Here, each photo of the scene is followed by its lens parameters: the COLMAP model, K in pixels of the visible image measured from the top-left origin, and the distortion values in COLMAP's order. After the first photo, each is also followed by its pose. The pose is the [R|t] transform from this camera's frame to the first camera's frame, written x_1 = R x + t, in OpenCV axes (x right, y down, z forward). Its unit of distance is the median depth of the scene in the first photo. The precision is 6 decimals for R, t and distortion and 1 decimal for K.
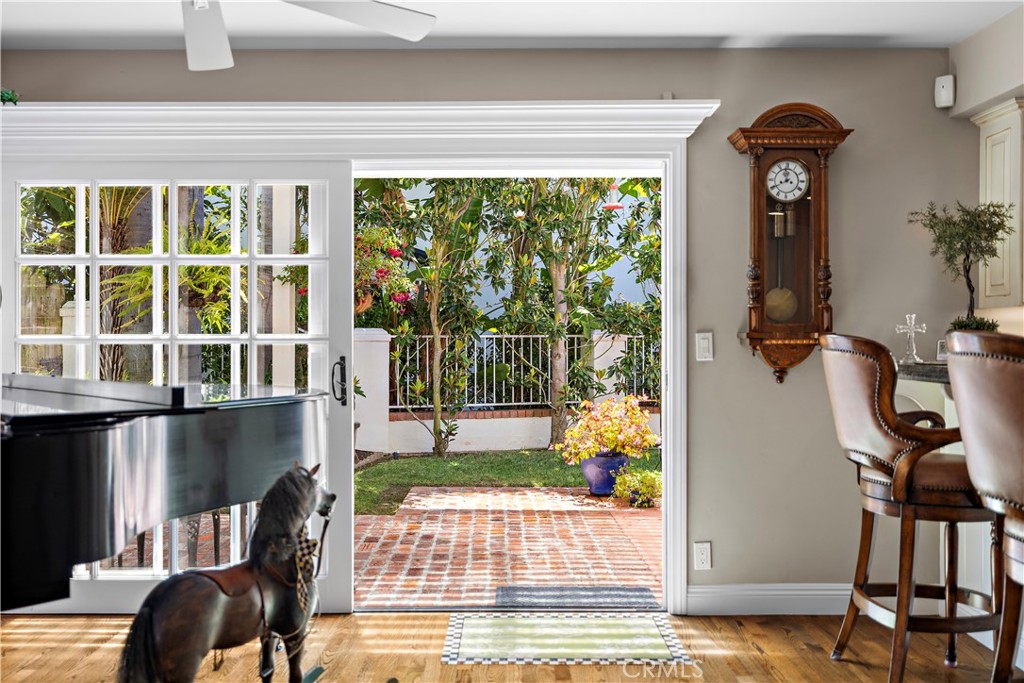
lens RADIAL K [[922.5, 0, 513.7], [0, 922.5, 339.8], [0, 0, 1]] dist [0.004921, -0.003839]
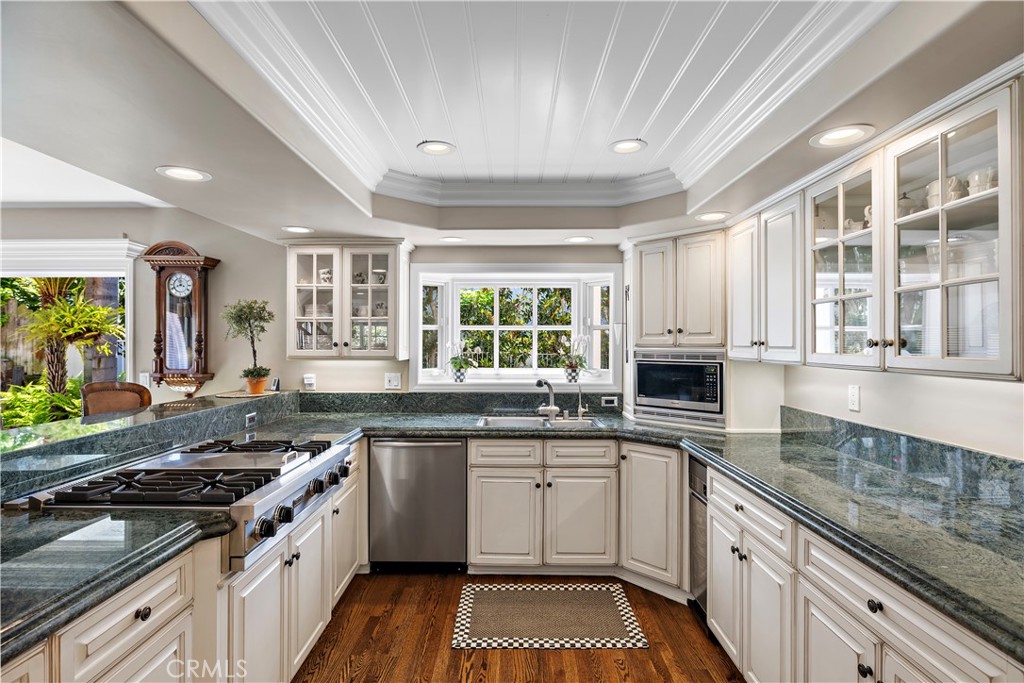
lens RADIAL K [[503.9, 0, 511.3], [0, 503.9, 340.7], [0, 0, 1]] dist [-0.006613, -0.000228]
pose [[0.999997, 0.000890, 0.002425, 0.891454], [-0.000881, 0.999993, -0.003612, -0.065128], [-0.002428, 0.003610, 0.999991, 0.065014]]
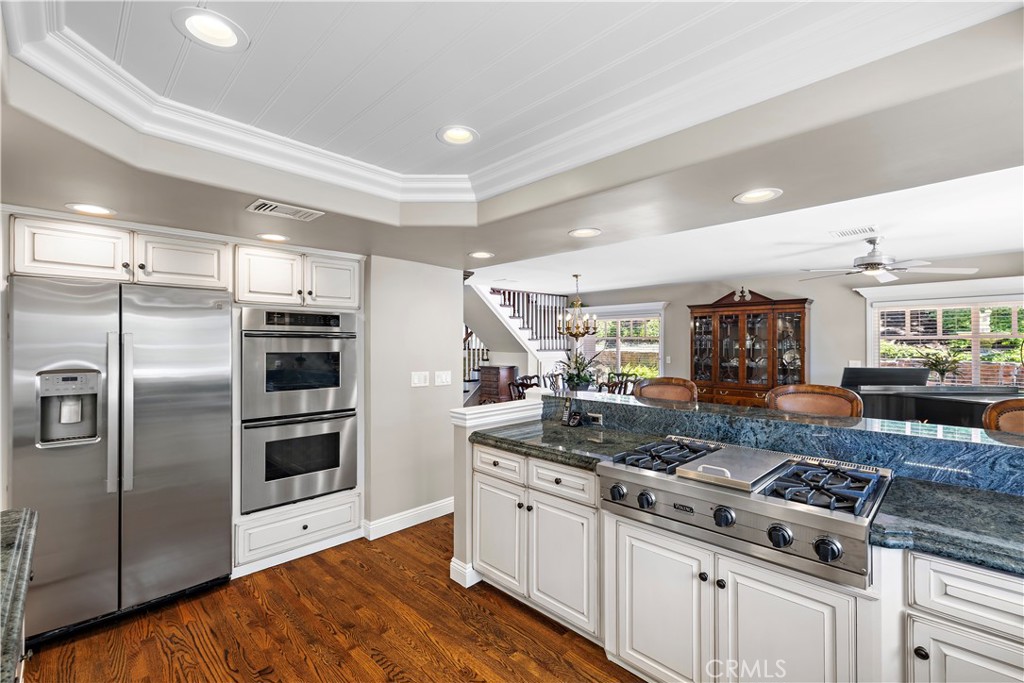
lens RADIAL K [[440.5, 0, 503.7], [0, 440.5, 341.1], [0, 0, 1]] dist [0.003090, -0.000374]
pose [[-0.710179, -0.002829, -0.704015, 1.106369], [0.002195, 0.999978, -0.006232, -0.071729], [0.704018, -0.005972, -0.710157, 0.720533]]
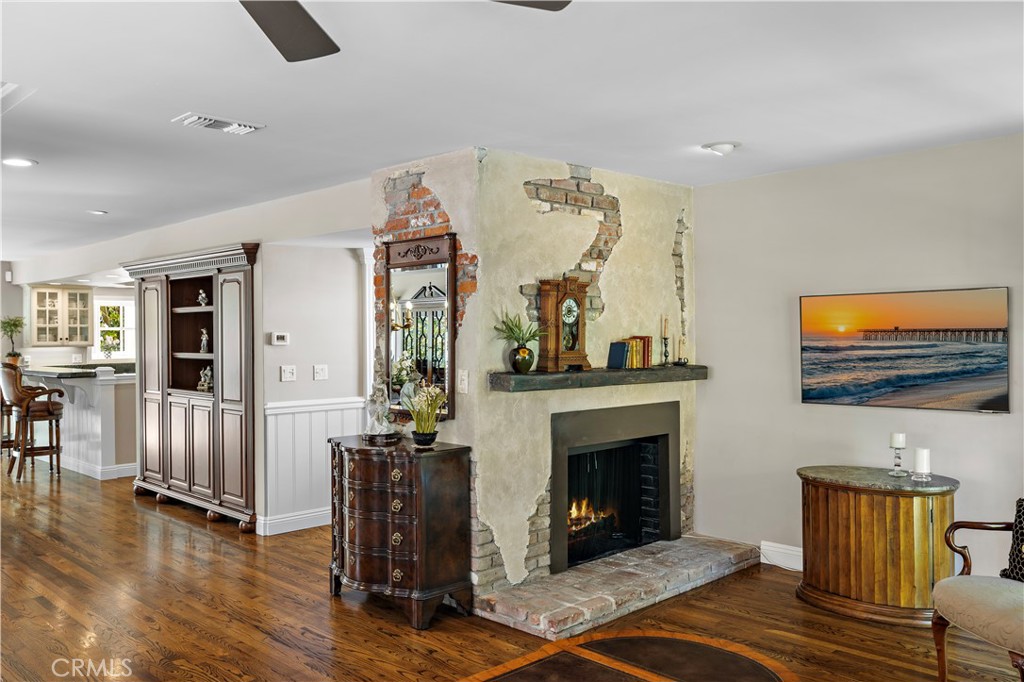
lens RADIAL K [[843.0, 0, 512.2], [0, 843.0, 341.5], [0, 0, 1]] dist [0.000535, 0.002367]
pose [[0.709454, -0.012393, 0.704643, -0.316566], [0.008658, 0.999923, 0.008869, -0.064505], [-0.704699, -0.000192, 0.709507, -2.134487]]
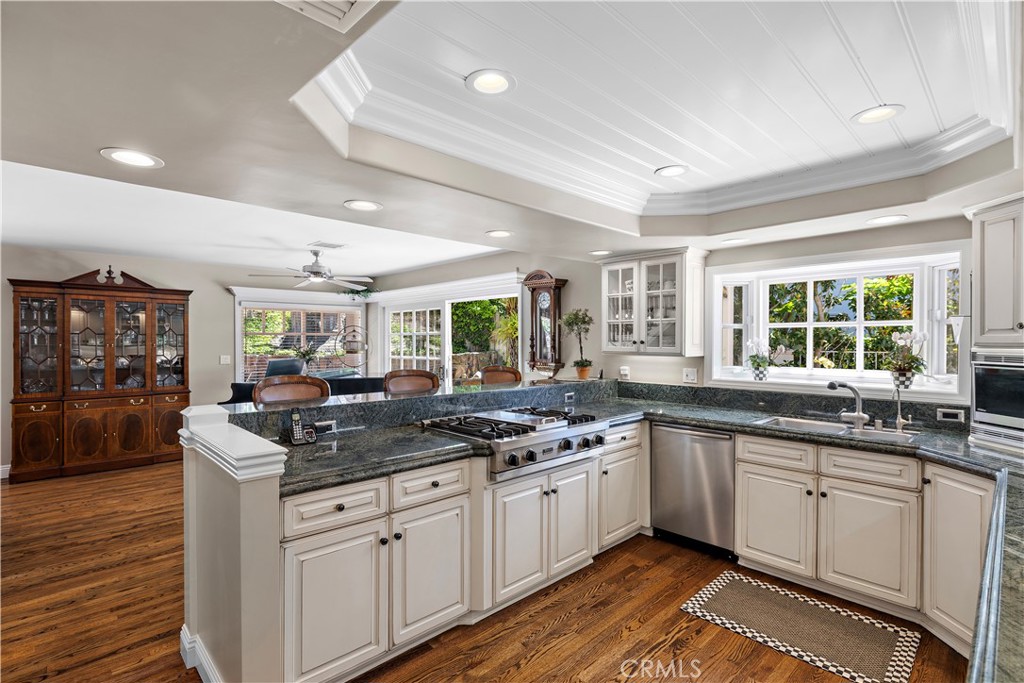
lens RADIAL K [[486.3, 0, 508.8], [0, 486.3, 342.5], [0, 0, 1]] dist [-0.013398, 0.001468]
pose [[0.695366, 0.003595, -0.718647, 1.131020], [0.000127, 0.999987, 0.005125, -0.066305], [0.718656, -0.003654, 0.695356, 0.042603]]
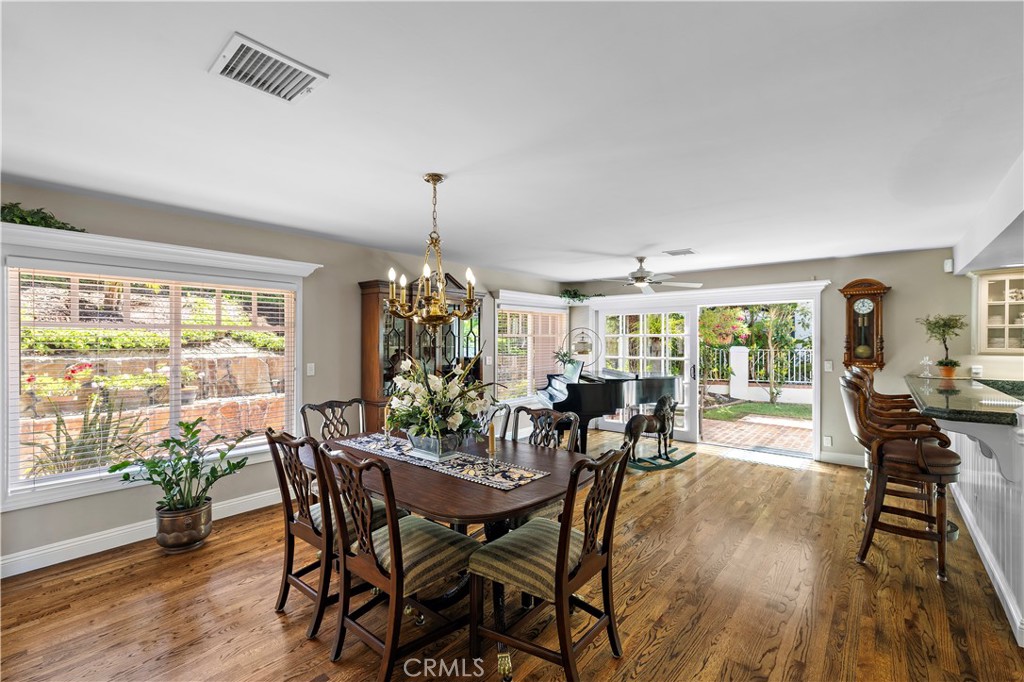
lens RADIAL K [[440.5, 0, 510.6], [0, 440.5, 343.8], [0, 0, 1]] dist [0.003090, -0.000374]
pose [[0.765926, 0.004713, -0.642911, 0.329705], [-0.001745, 0.999985, 0.005251, -0.066309], [0.642926, -0.002900, 0.765923, -0.643177]]
